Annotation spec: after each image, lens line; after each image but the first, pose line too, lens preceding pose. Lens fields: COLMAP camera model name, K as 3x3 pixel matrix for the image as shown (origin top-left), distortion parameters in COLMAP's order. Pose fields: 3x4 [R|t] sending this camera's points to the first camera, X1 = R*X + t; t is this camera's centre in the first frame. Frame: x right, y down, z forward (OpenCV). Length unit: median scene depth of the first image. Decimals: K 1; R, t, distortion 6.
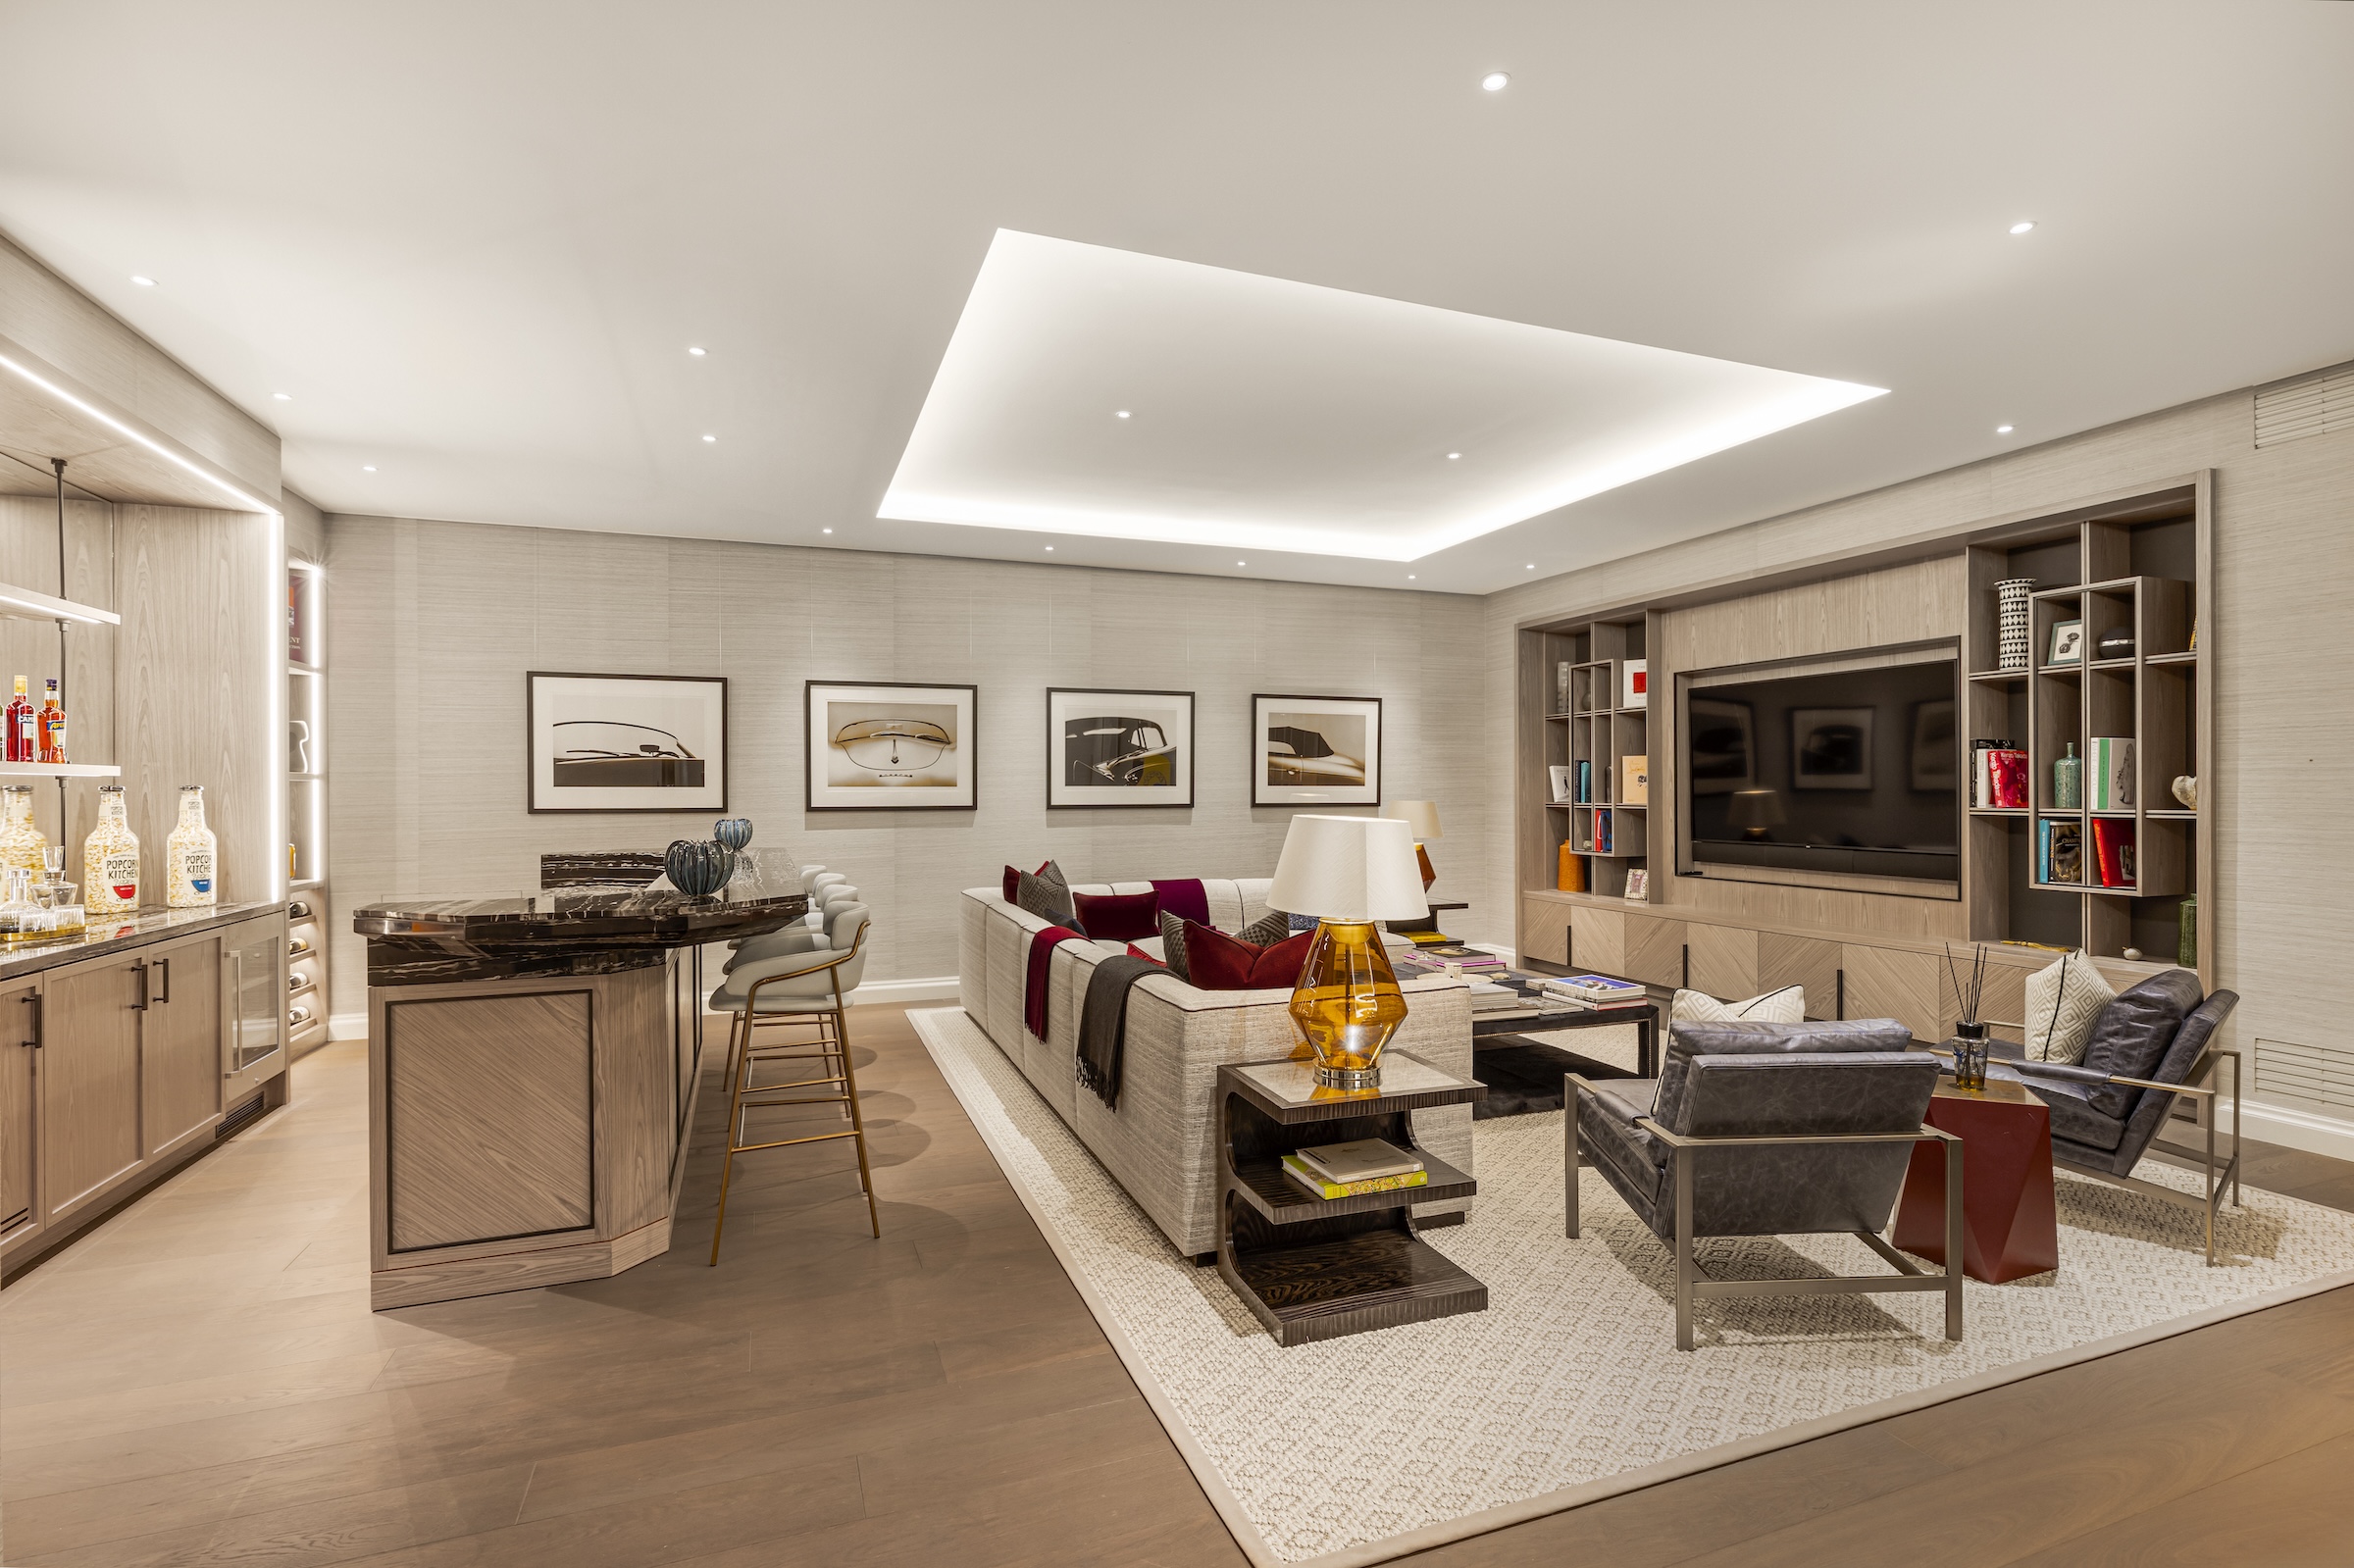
lens RADIAL K [[1121.2, 0, 1187.9], [0, 1121.2, 786.5], [0, 0, 1]] dist [0.000841, 0.000075]
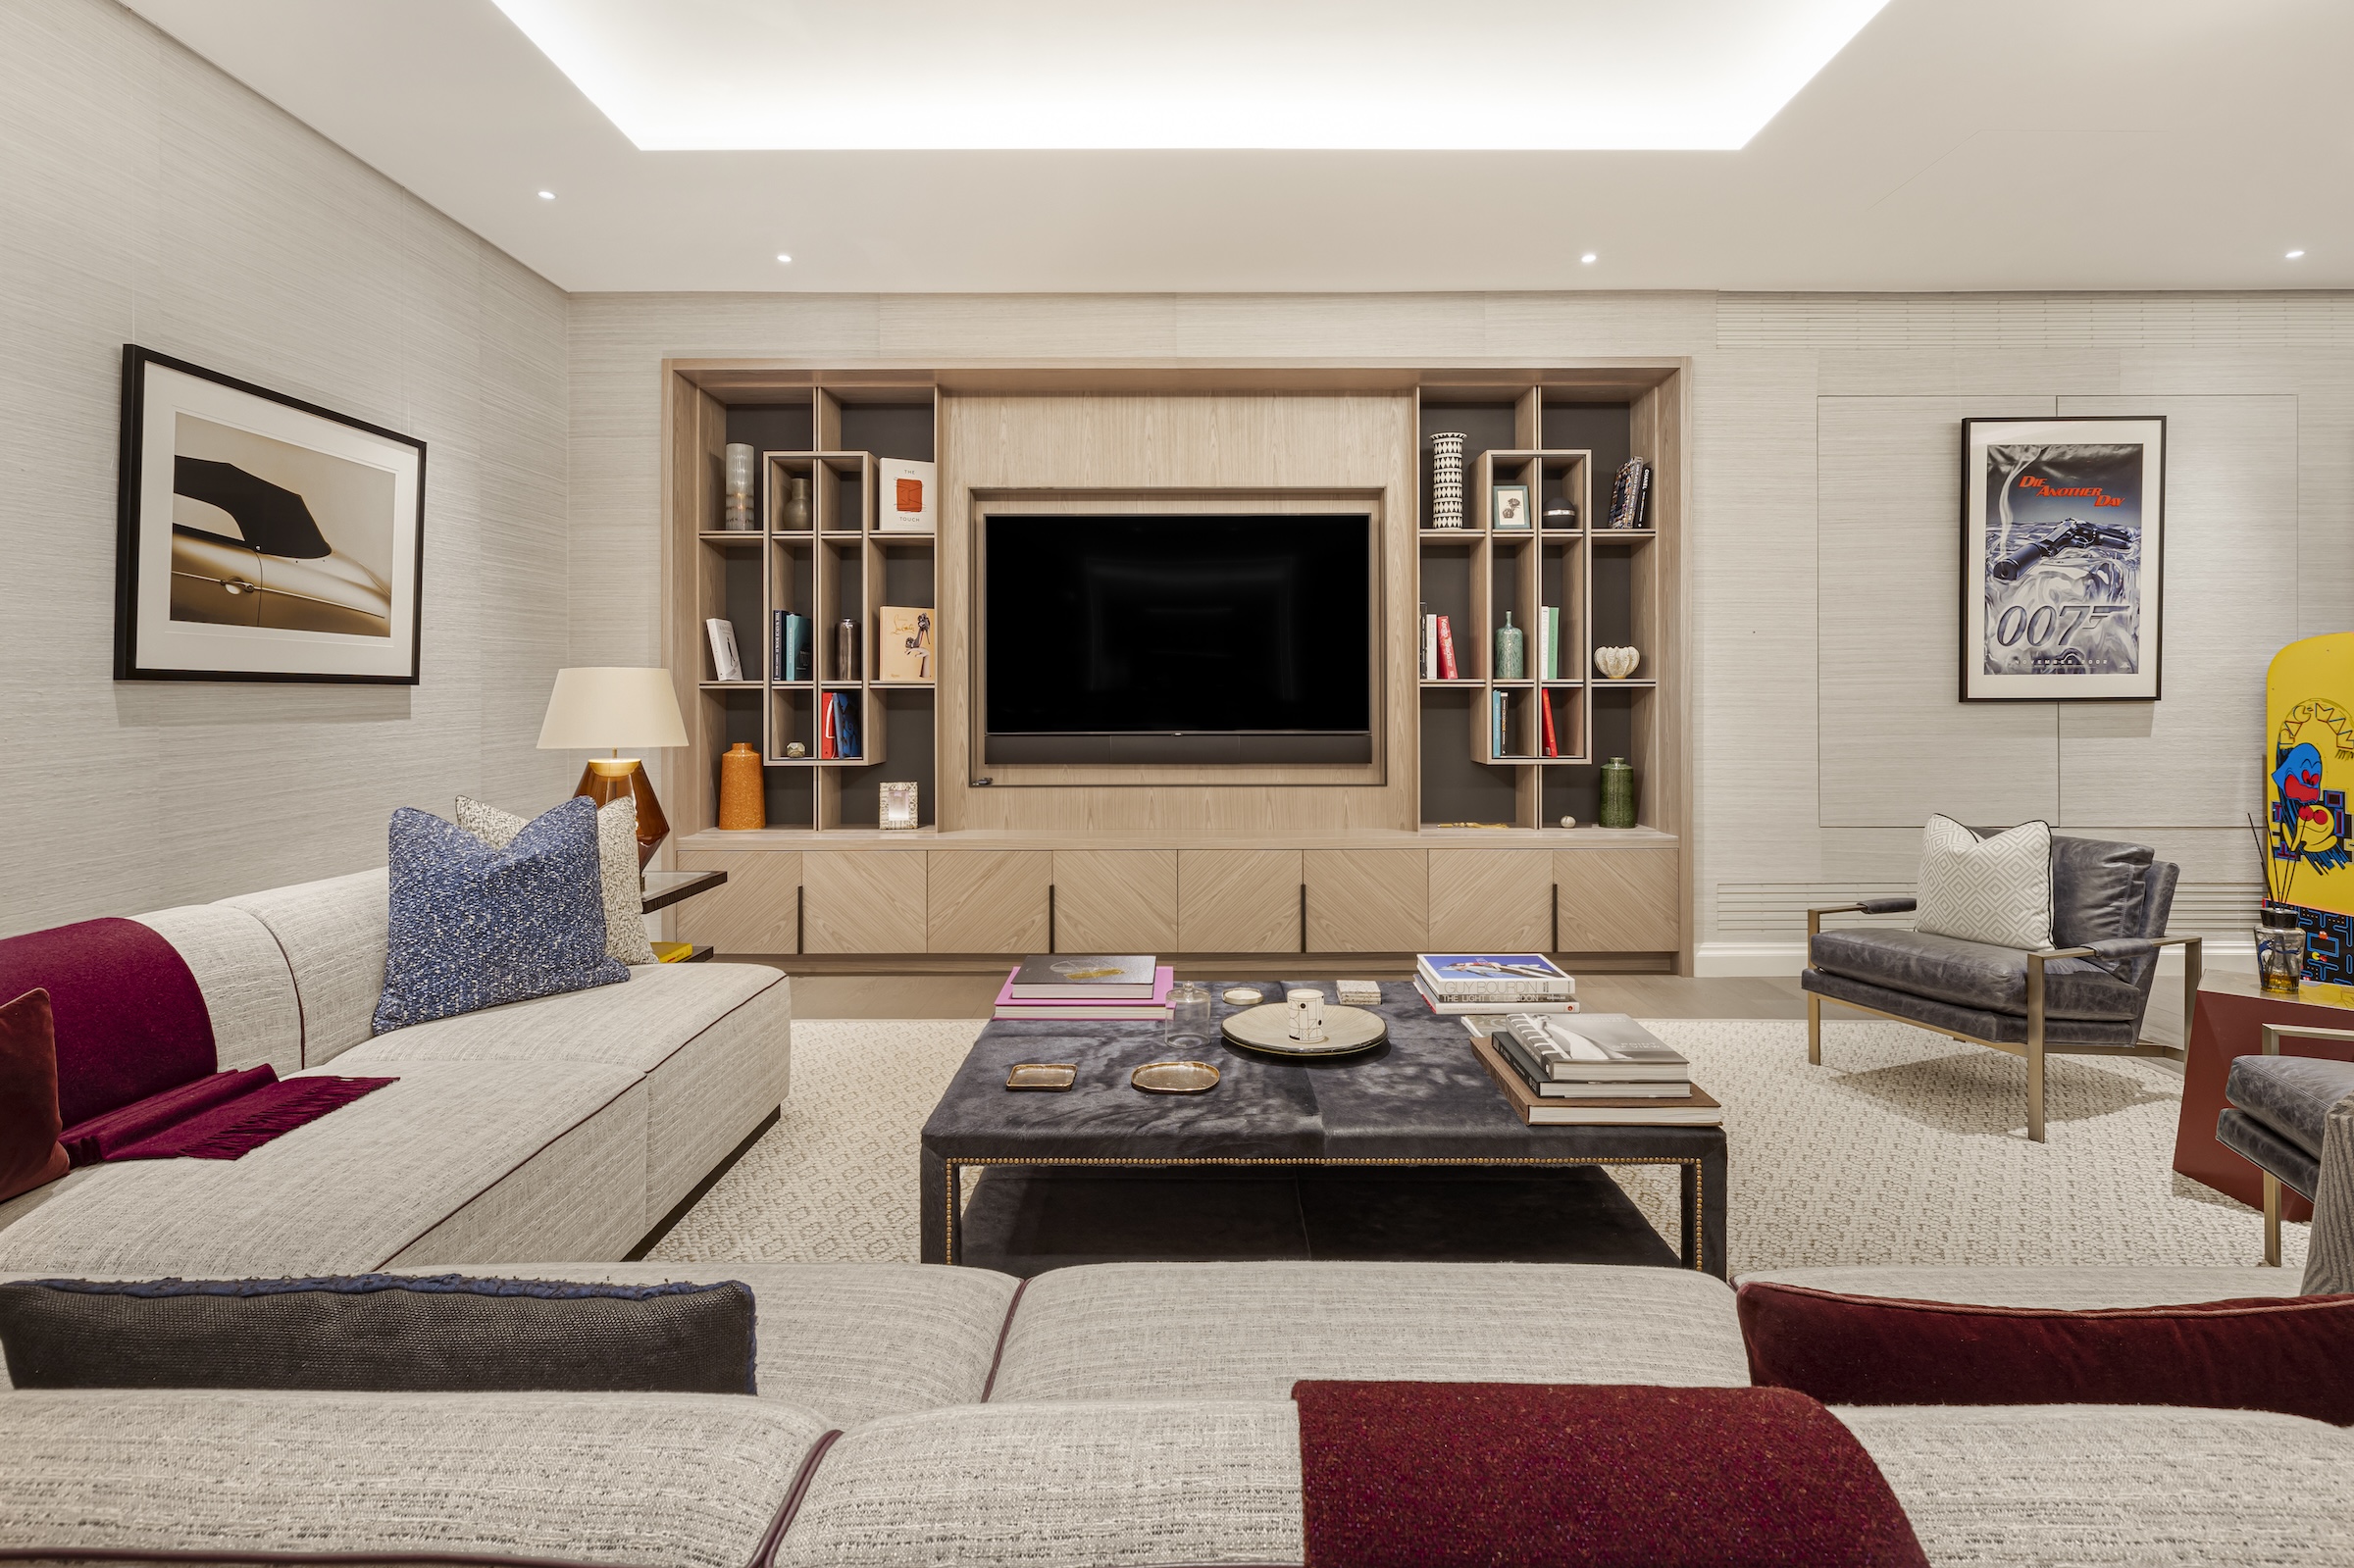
lens RADIAL K [[1143.4, 0, 1192.9], [0, 1143.4, 697.4], [0, 0, 1]] dist [0.002550, 0.000510]
pose [[0.359867, 0.000146, 0.933004, -0.583974], [-0.003038, 0.999995, 0.001015, 0.087210], [-0.932999, -0.003199, 0.359866, 2.240942]]
